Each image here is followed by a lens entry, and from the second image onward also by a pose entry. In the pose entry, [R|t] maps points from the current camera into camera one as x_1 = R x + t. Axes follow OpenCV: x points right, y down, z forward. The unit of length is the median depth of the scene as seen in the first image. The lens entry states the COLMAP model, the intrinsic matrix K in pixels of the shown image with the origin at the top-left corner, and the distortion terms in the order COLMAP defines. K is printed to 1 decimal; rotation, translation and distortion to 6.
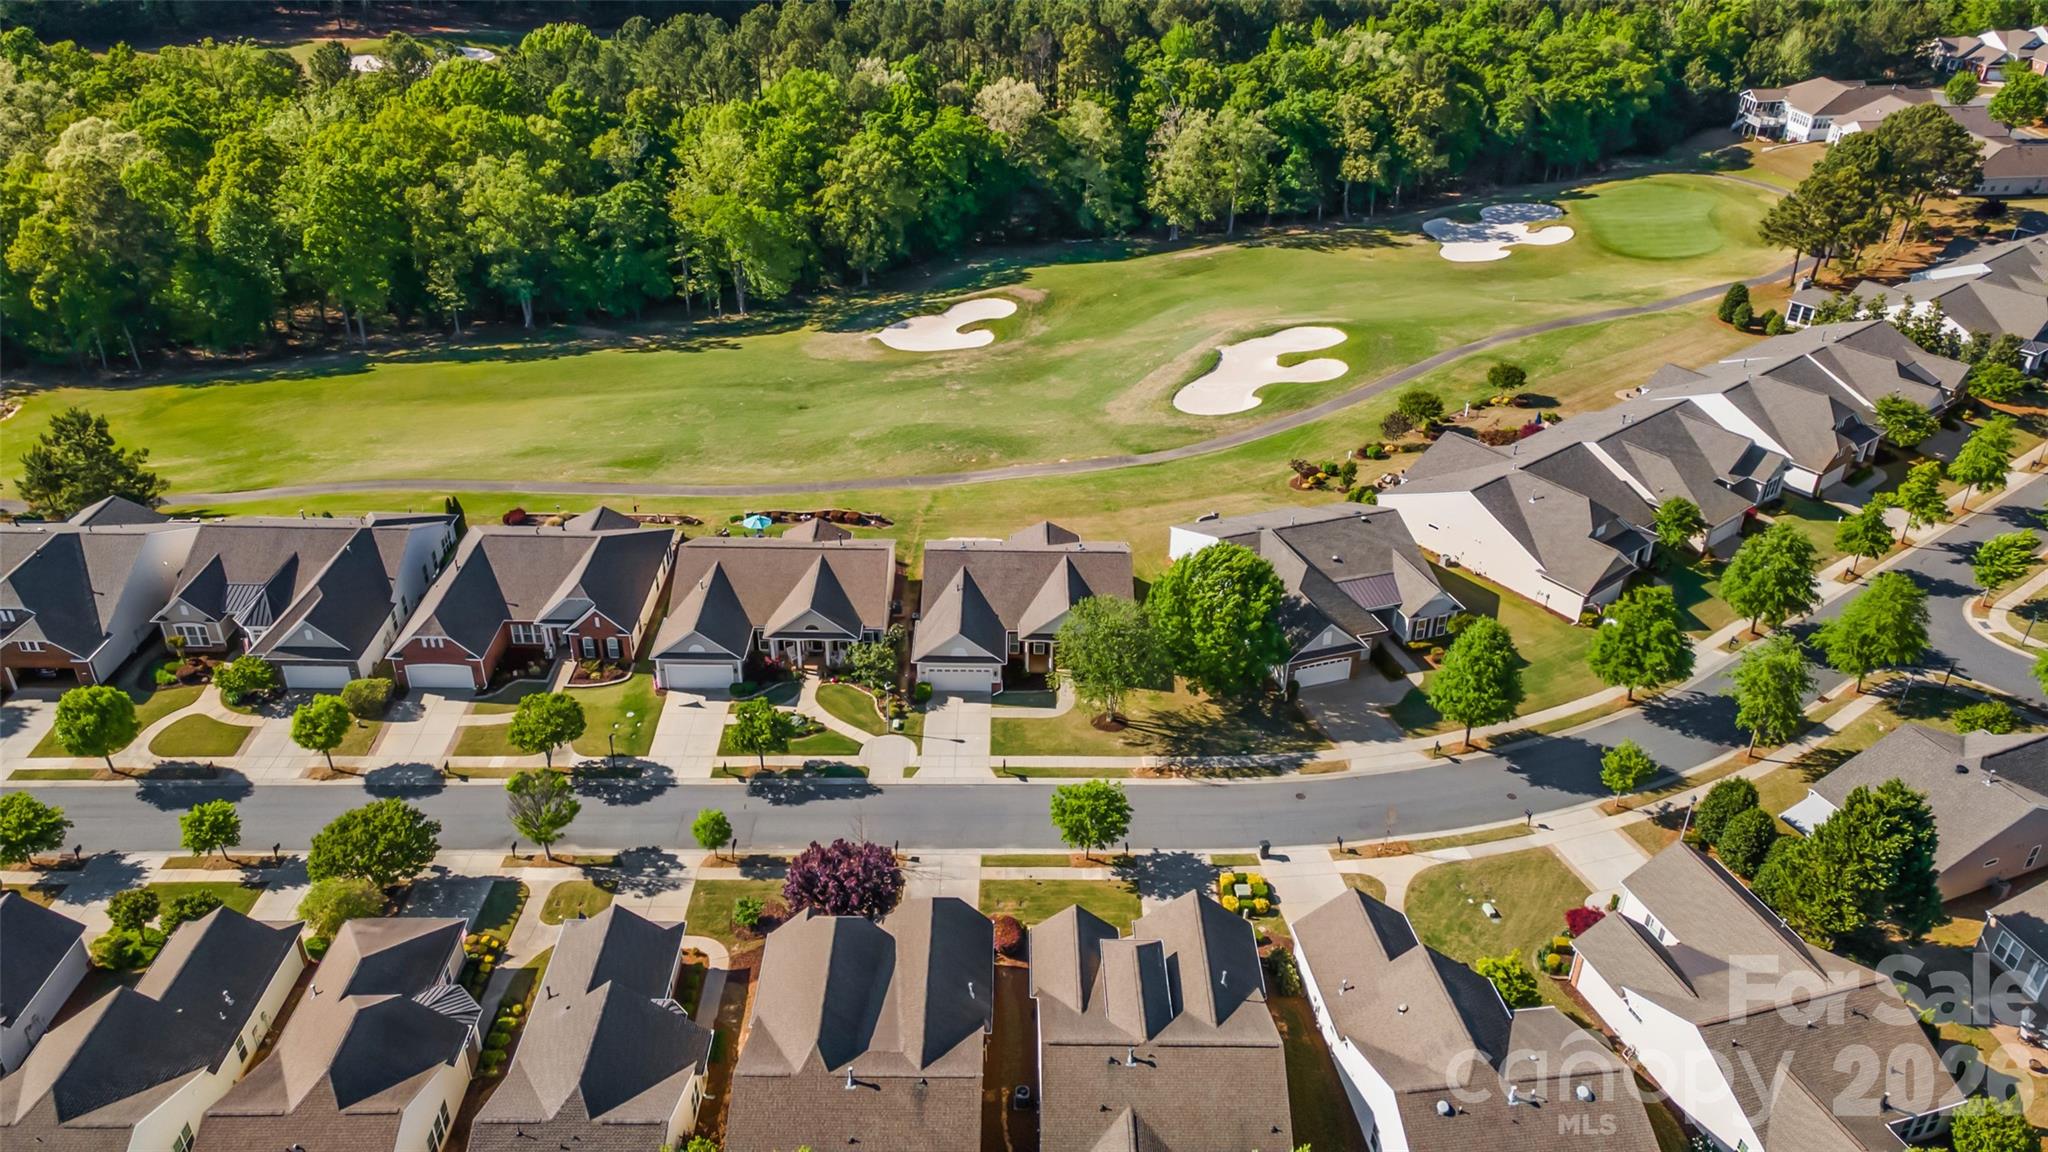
lens RADIAL K [[1476.5, 0, 1024.0], [0, 1476.5, 576.0], [0, 0, 1]] dist [0.028111, -0.002582]
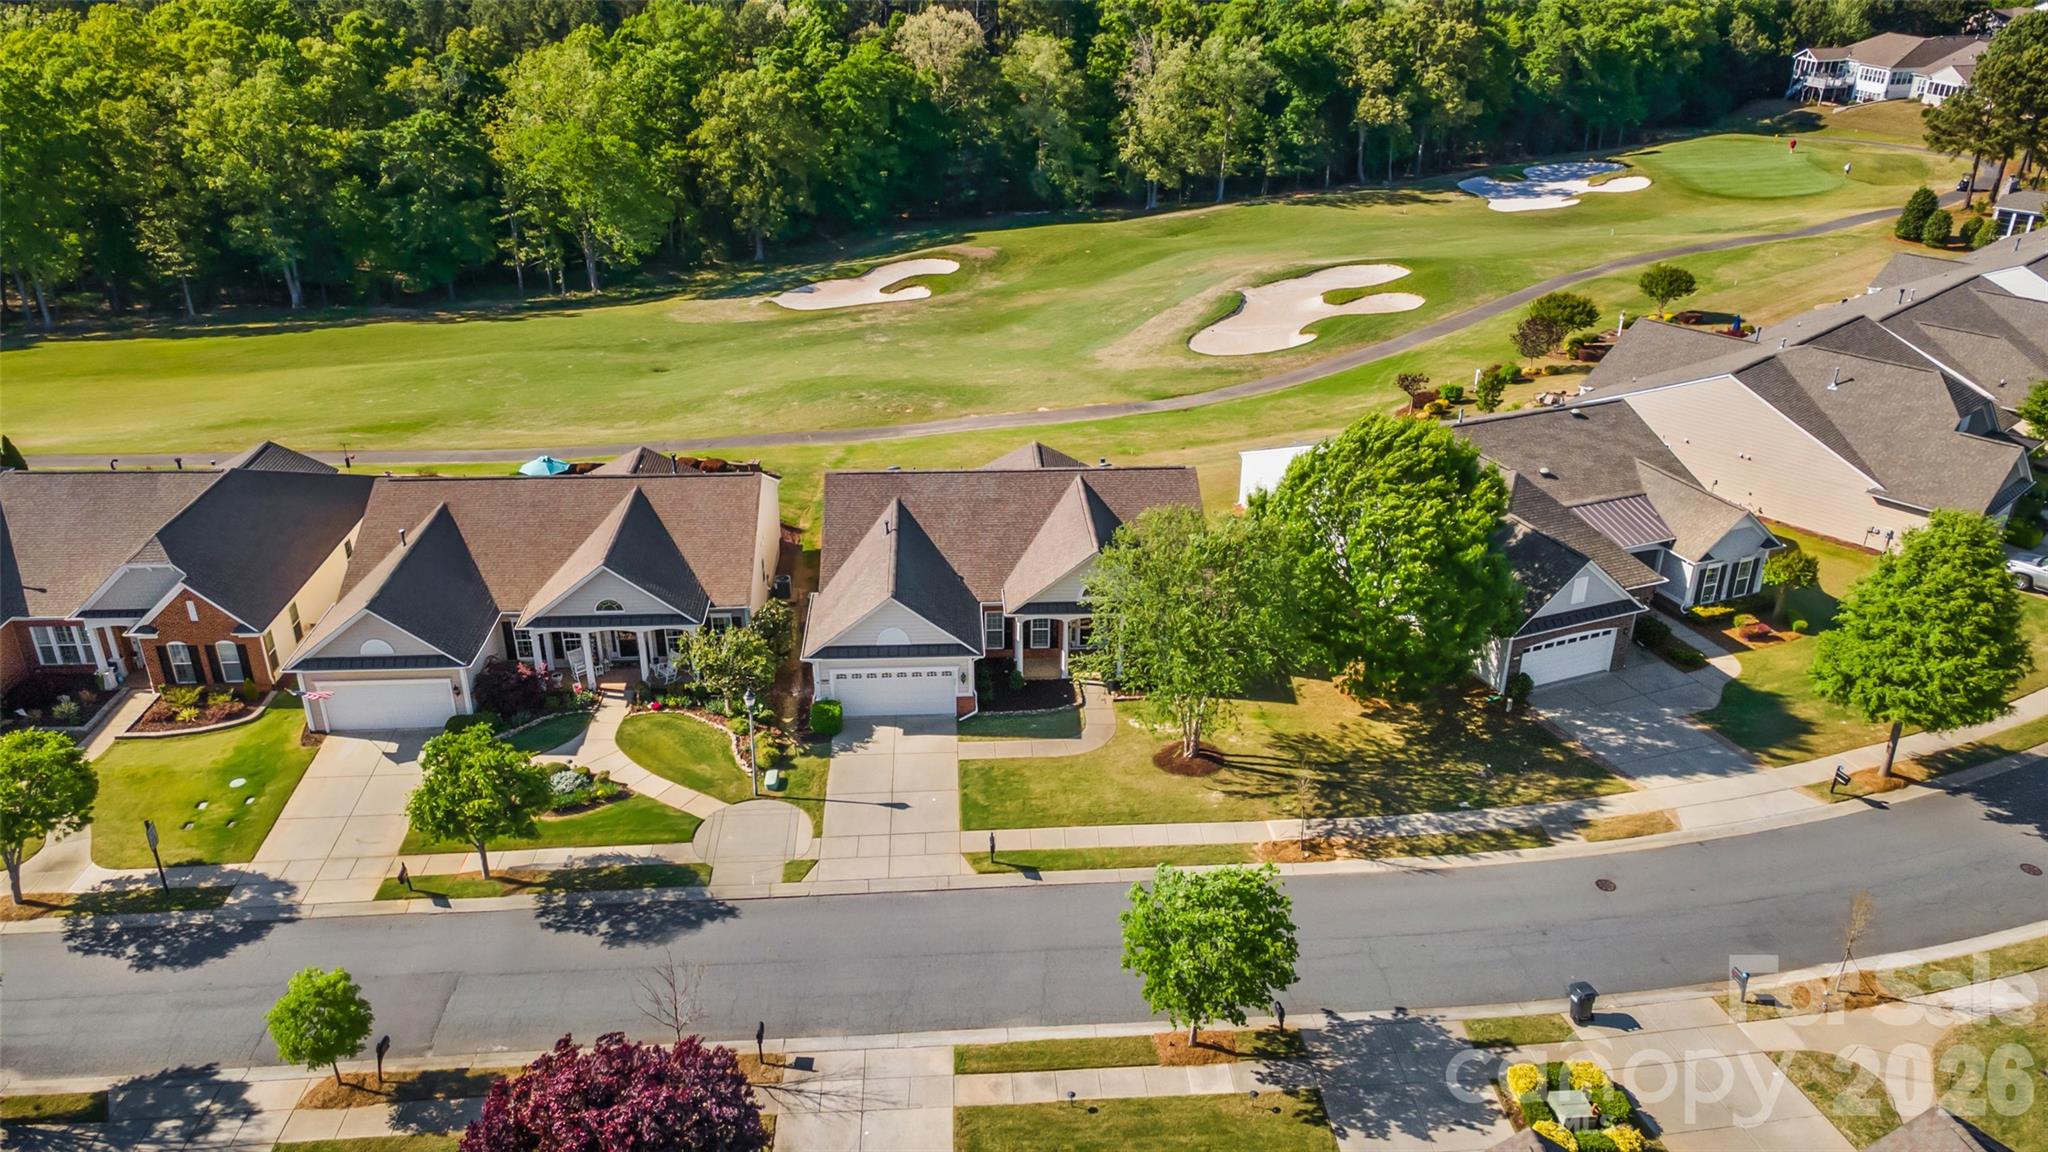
lens RADIAL K [[1482.9, 0, 1024.0], [0, 1482.9, 576.0], [0, 0, 1]] dist [0.004361, 0.053413]
pose [[0.998433, -0.034160, 0.044333, -0.012570], [0.037909, 0.995514, -0.086685, 0.048263], [-0.041173, 0.088229, 0.995249, 0.298218]]
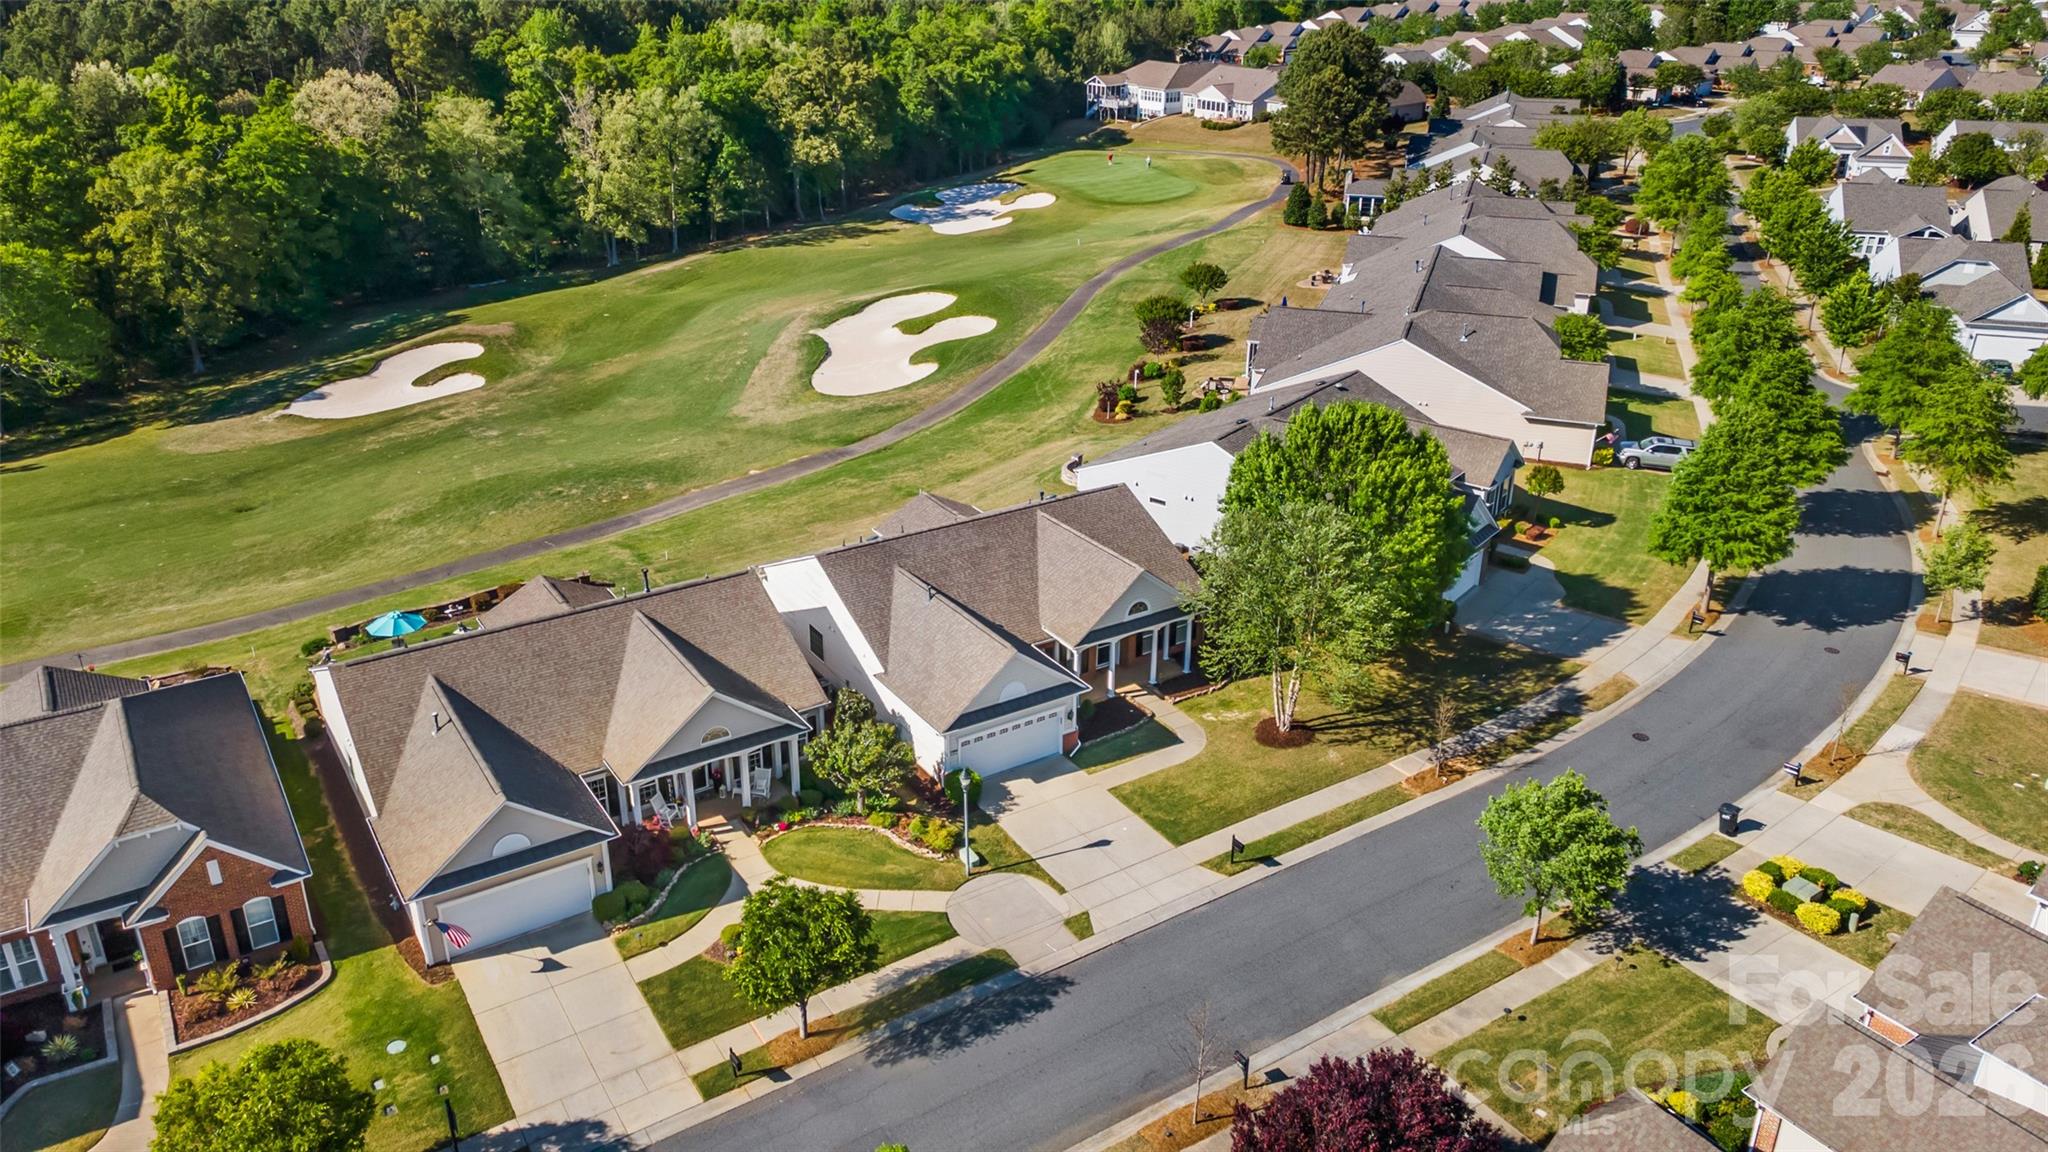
lens RADIAL K [[1482.9, 0, 1024.0], [0, 1482.9, 576.0], [0, 0, 1]] dist [0.004361, 0.053413]
pose [[0.839493, -0.232386, 0.491170, -0.182026], [0.284071, 0.958264, -0.032144, 0.018935], [-0.463201, 0.166512, 0.870470, 0.332386]]
